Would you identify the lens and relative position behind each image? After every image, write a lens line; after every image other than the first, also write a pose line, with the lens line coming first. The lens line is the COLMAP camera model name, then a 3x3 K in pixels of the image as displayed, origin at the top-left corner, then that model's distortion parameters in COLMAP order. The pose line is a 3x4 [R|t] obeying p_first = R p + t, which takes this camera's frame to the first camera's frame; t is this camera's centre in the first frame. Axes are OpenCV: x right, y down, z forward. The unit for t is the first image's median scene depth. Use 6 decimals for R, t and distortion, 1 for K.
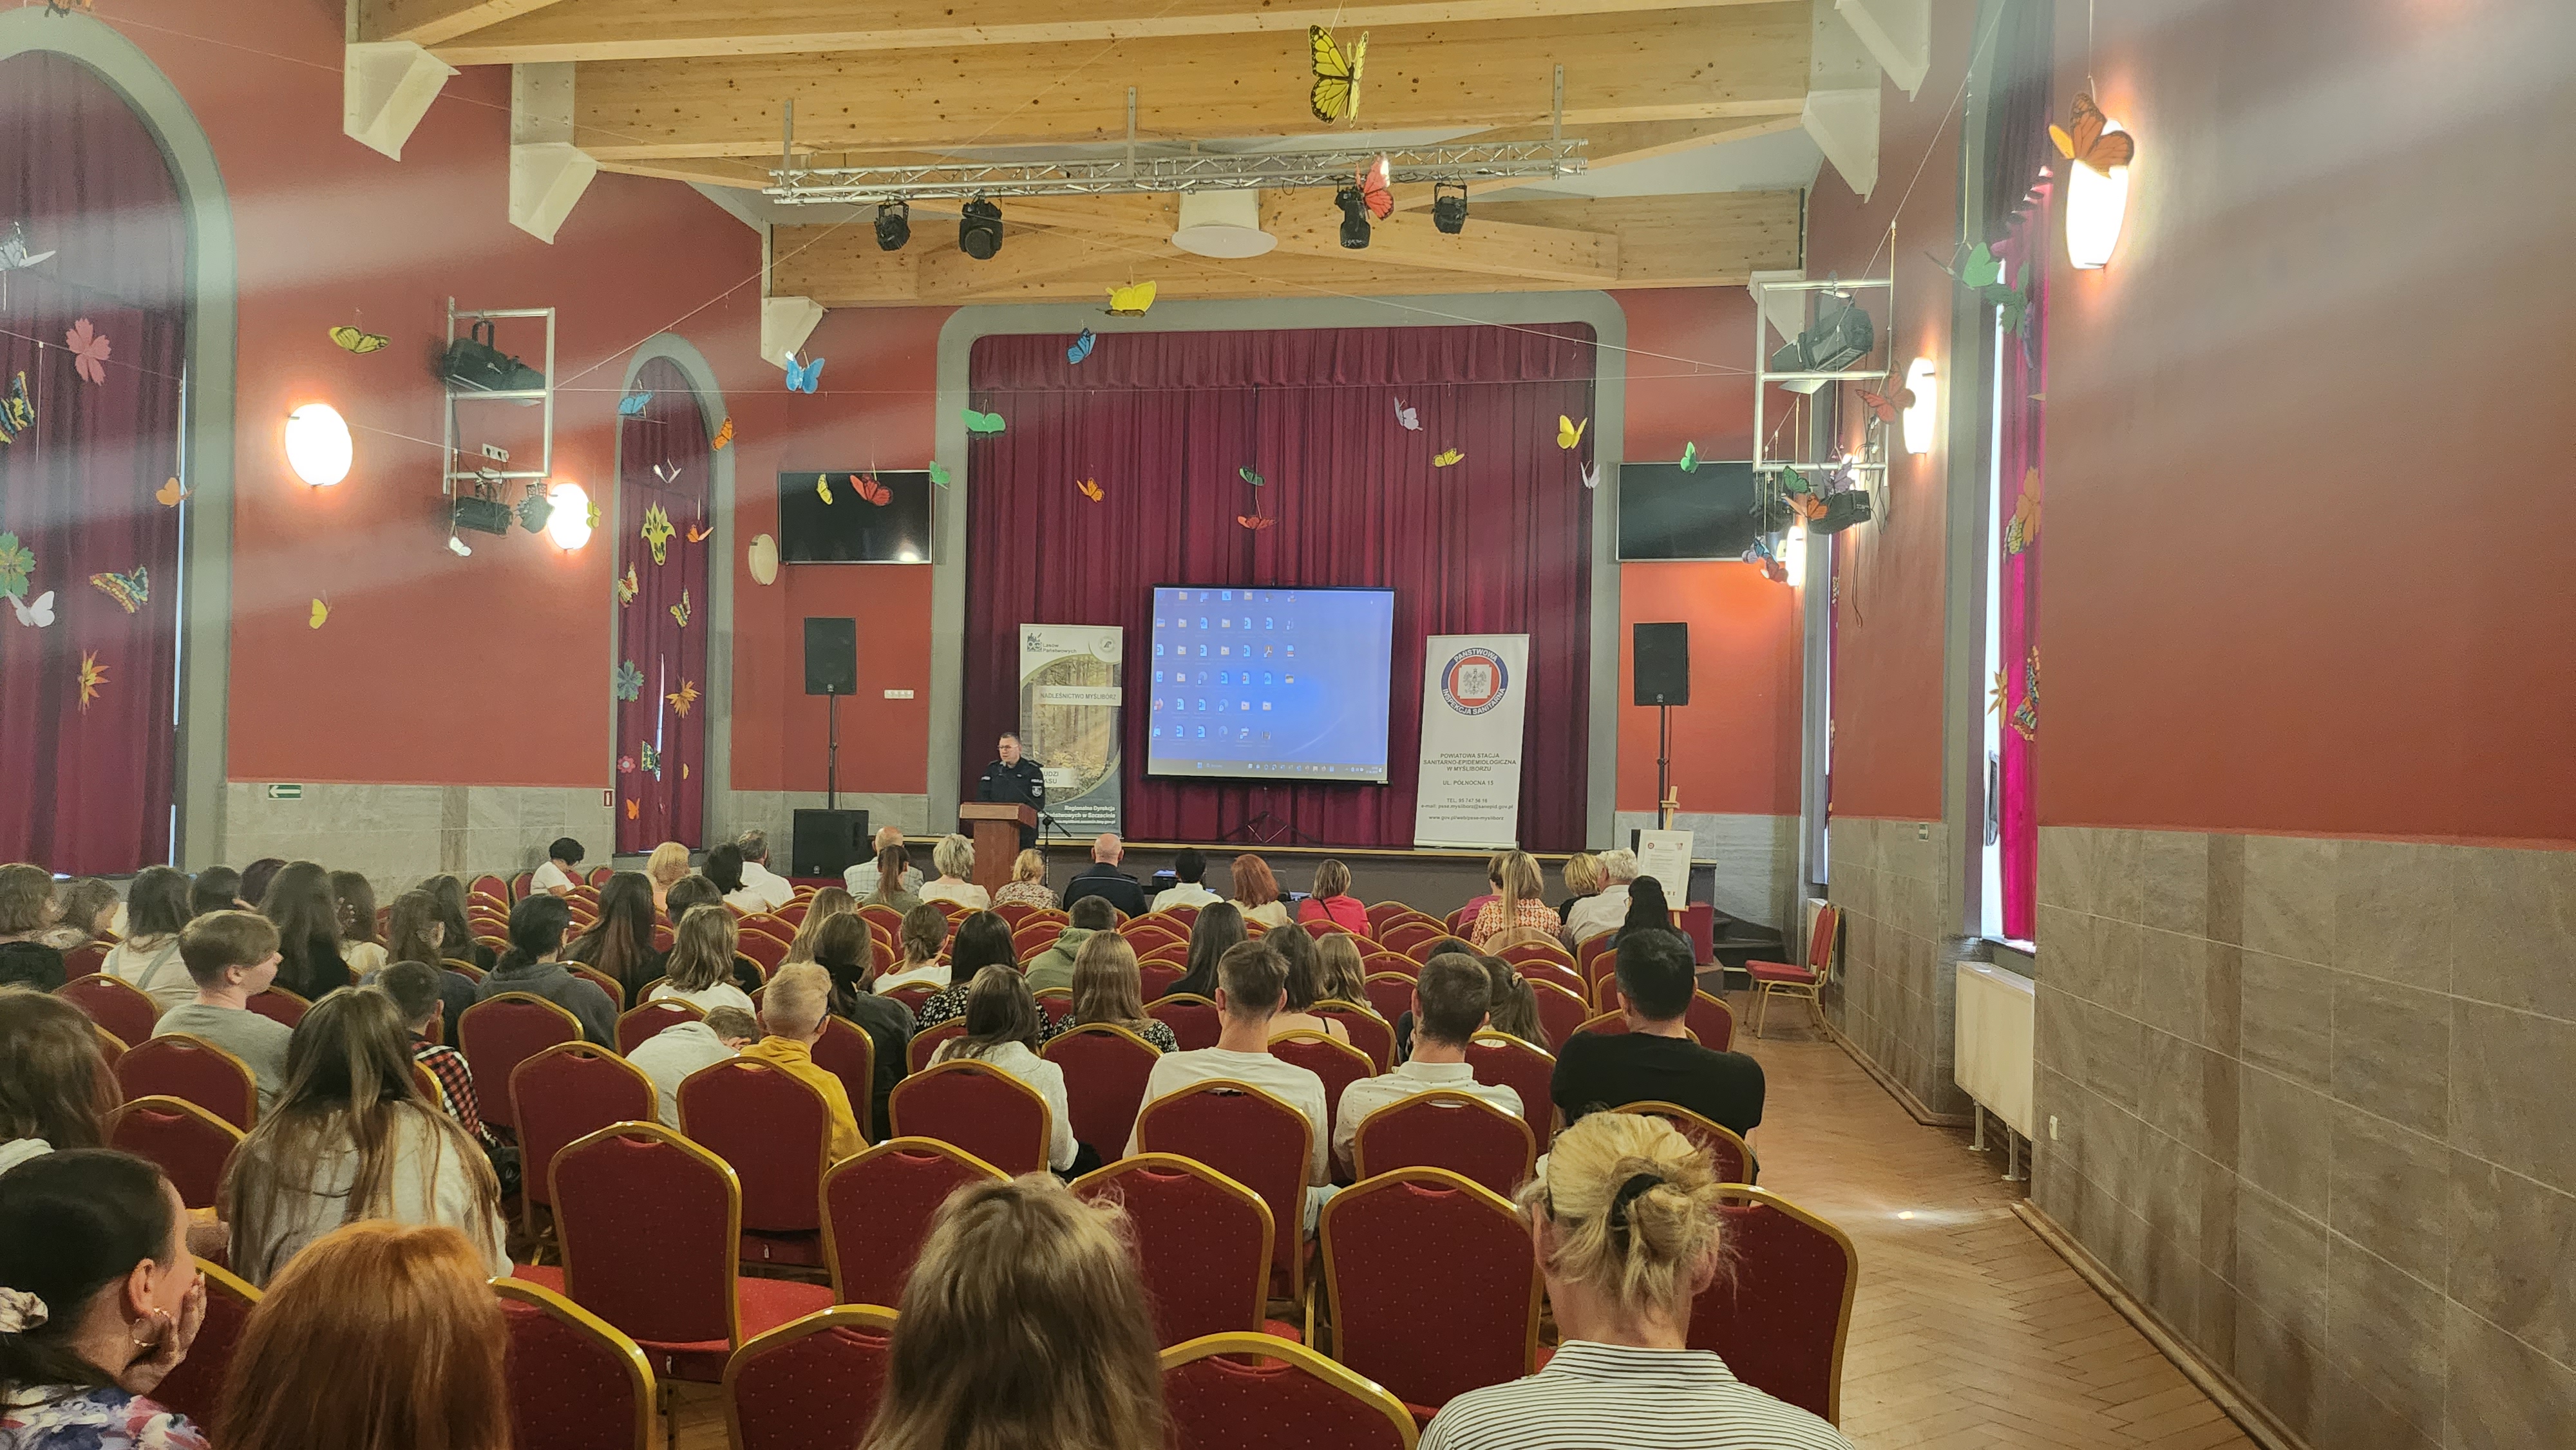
lens RADIAL K [[1732.9, 0, 1281.0], [0, 1732.9, 792.9], [0, 0, 1]] dist [0.027954, -0.084031]
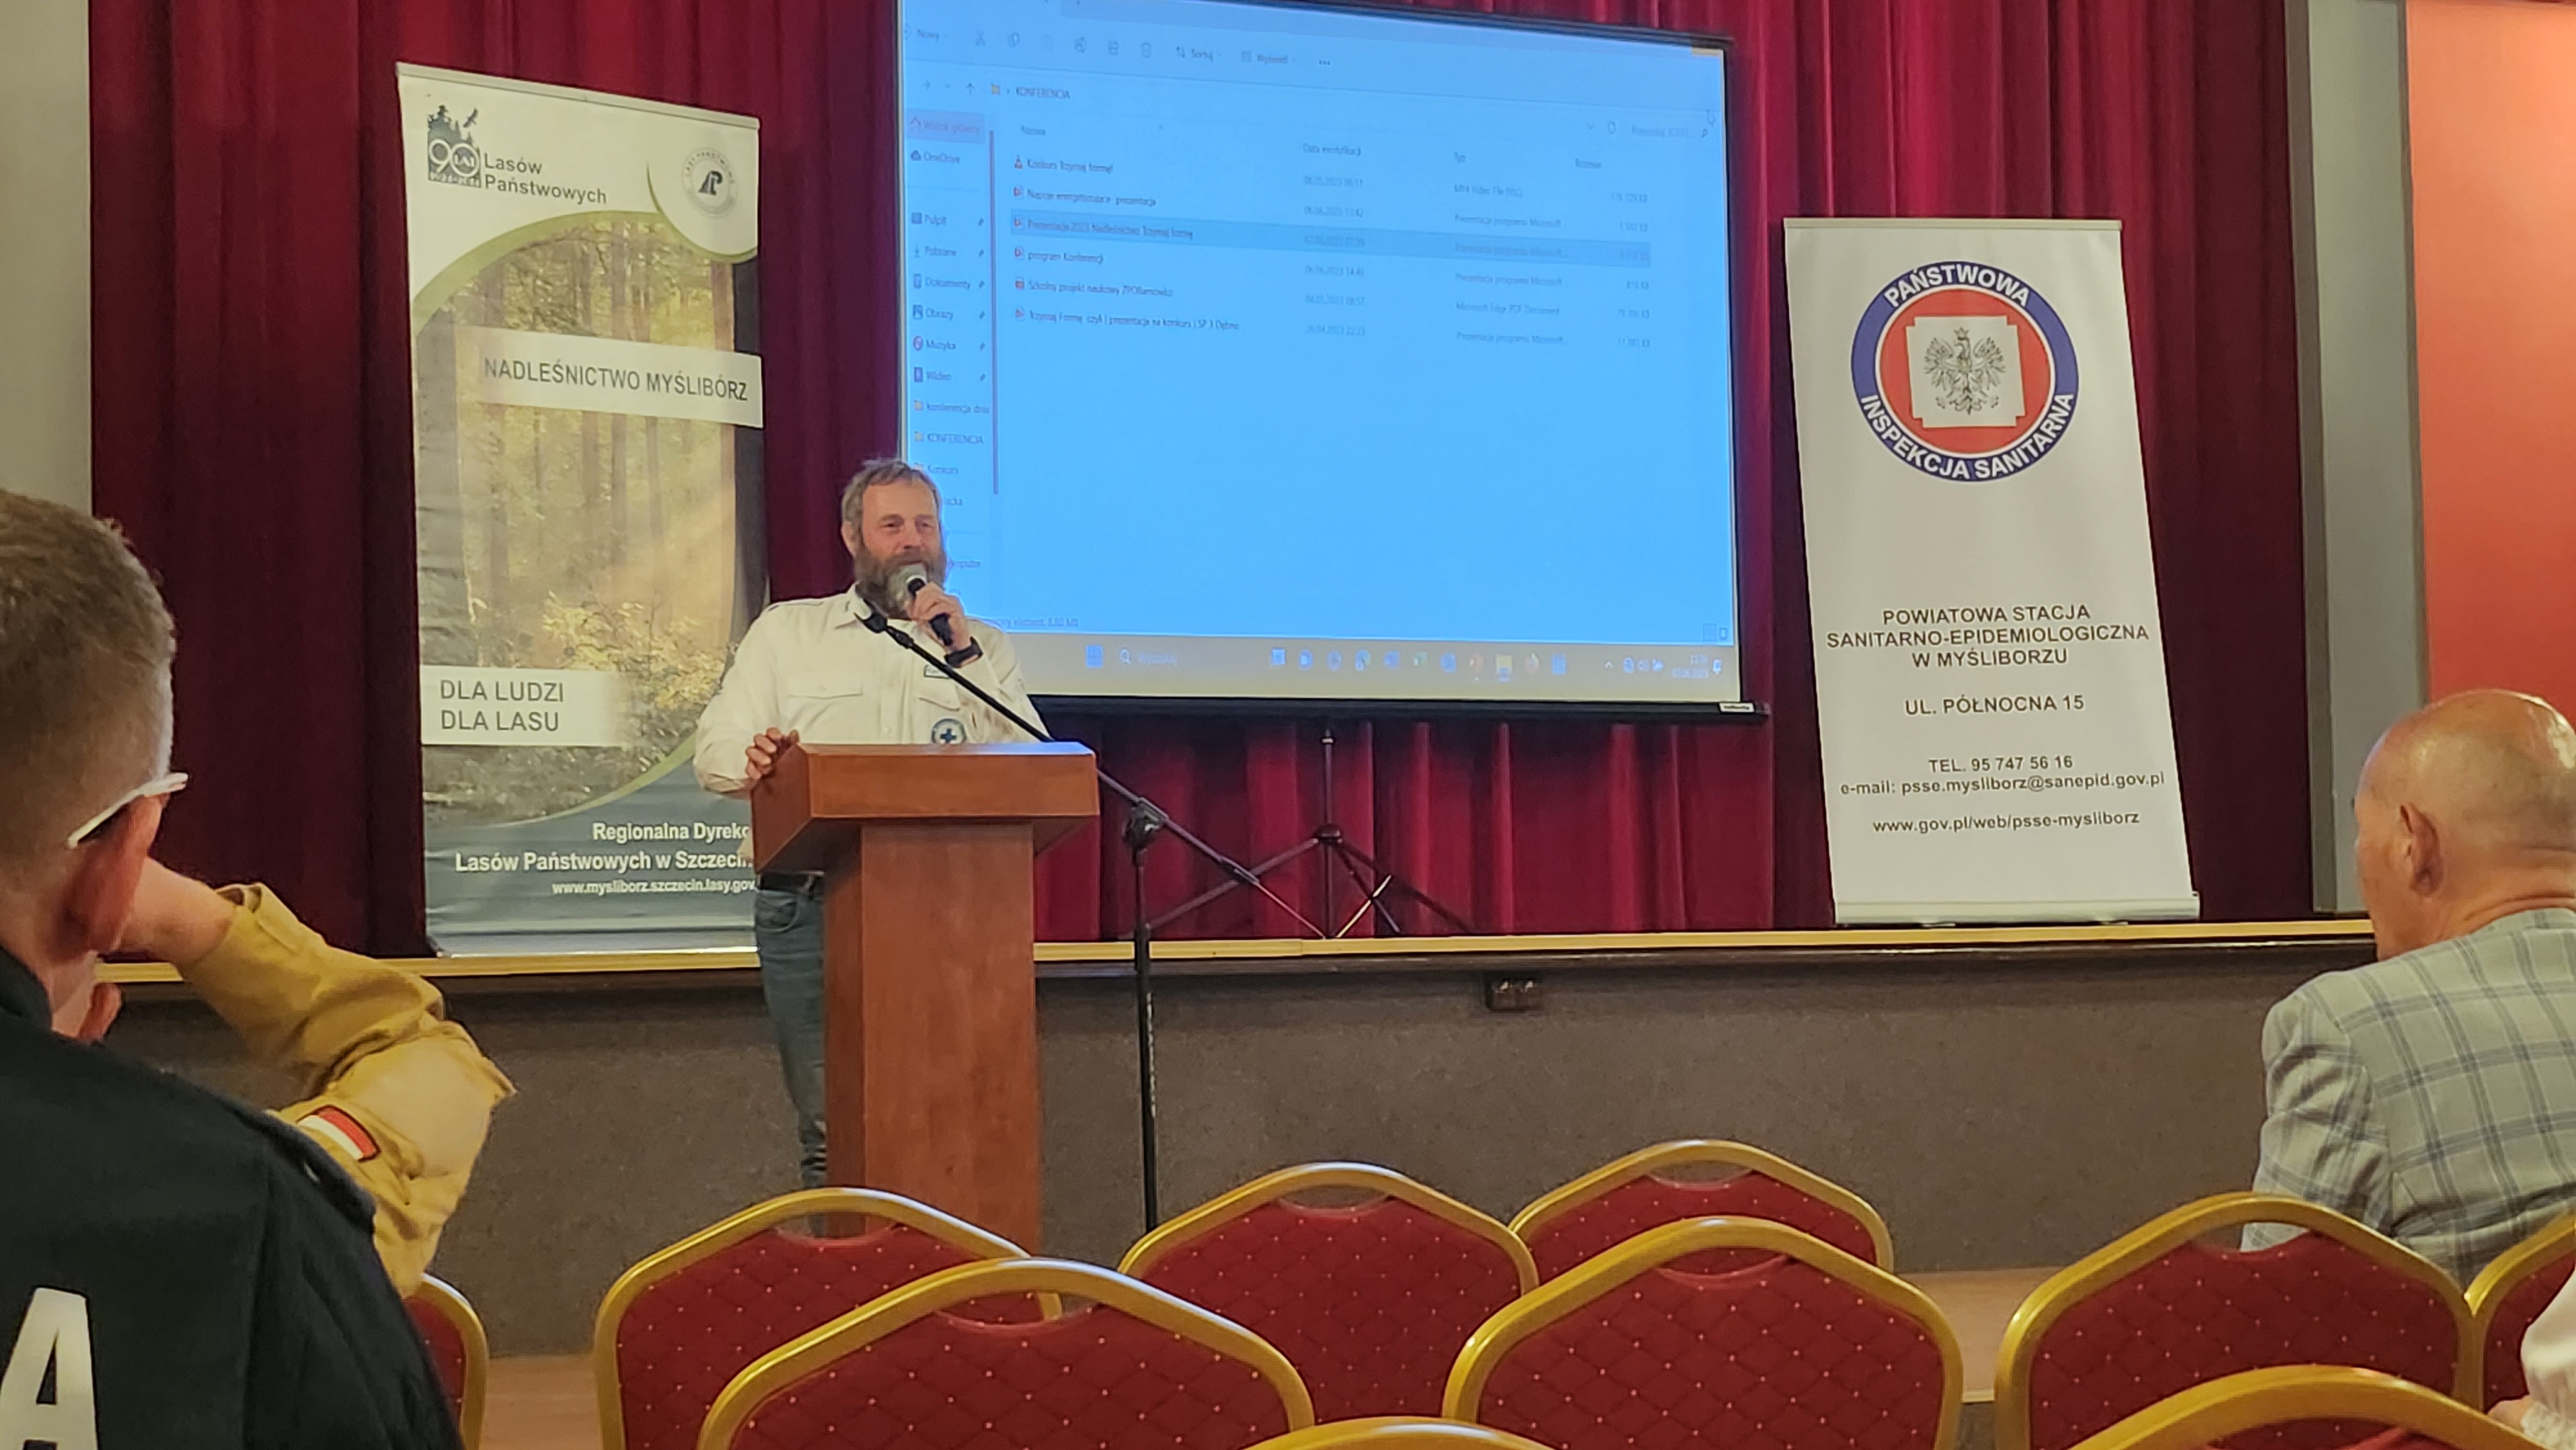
lens RADIAL K [[3489.1, 0, 1293.7], [0, 3489.1, 799.3], [0, 0, 1]] dist [0.000119, -0.004795]
pose [[0.862114, -0.019534, 0.506337, -0.291444], [0.035923, 0.999099, -0.022619, 0.019029], [-0.505439, 0.037689, 0.862039, 0.533311]]
